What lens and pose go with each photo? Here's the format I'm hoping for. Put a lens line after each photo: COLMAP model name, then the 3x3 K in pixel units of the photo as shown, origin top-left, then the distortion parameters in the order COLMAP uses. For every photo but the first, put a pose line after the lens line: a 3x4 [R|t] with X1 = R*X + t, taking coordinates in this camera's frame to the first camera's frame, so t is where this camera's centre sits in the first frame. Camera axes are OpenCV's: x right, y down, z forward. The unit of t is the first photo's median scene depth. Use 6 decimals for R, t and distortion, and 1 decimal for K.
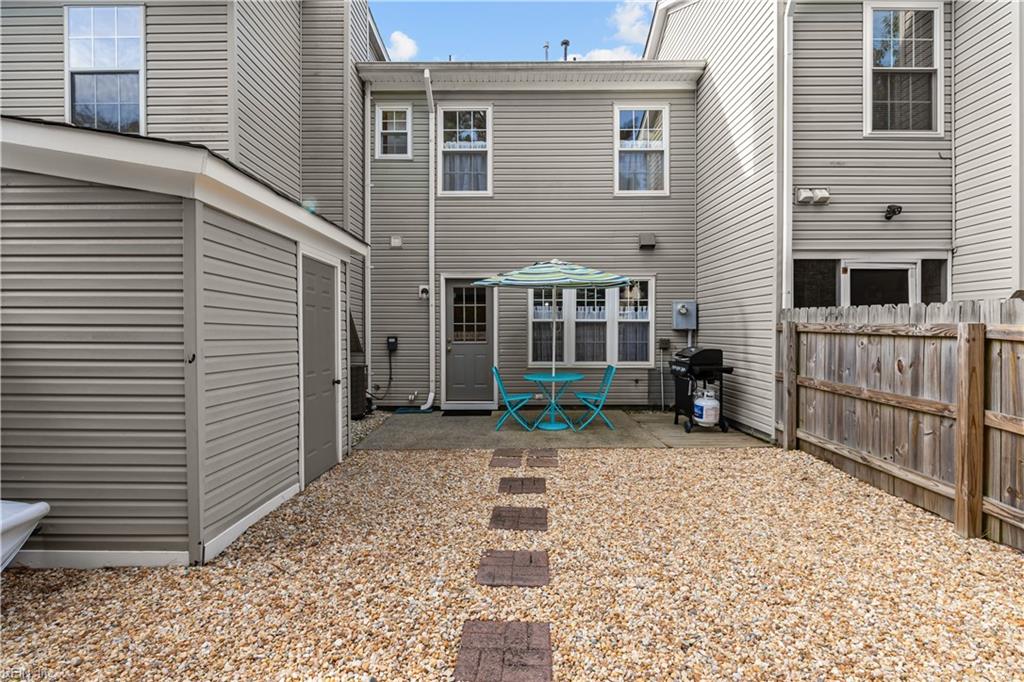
lens RADIAL K [[496.8, 0, 508.7], [0, 496.8, 330.6], [0, 0, 1]] dist [0.001512, -0.000065]
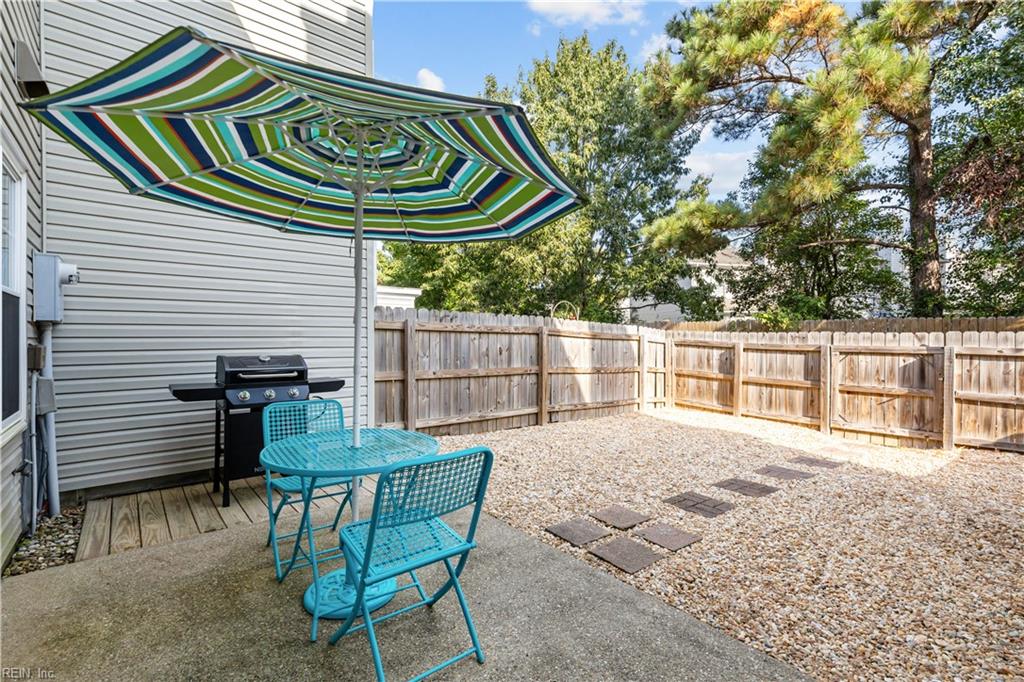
lens RADIAL K [[456.3, 0, 511.8], [0, 456.3, 338.7], [0, 0, 1]] dist [-0.001756, -0.000482]
pose [[-0.651756, -0.002143, 0.758426, -0.244662], [0.002503, 0.999984, 0.004977, 0.013813], [-0.758425, 0.005143, -0.651740, 1.196351]]
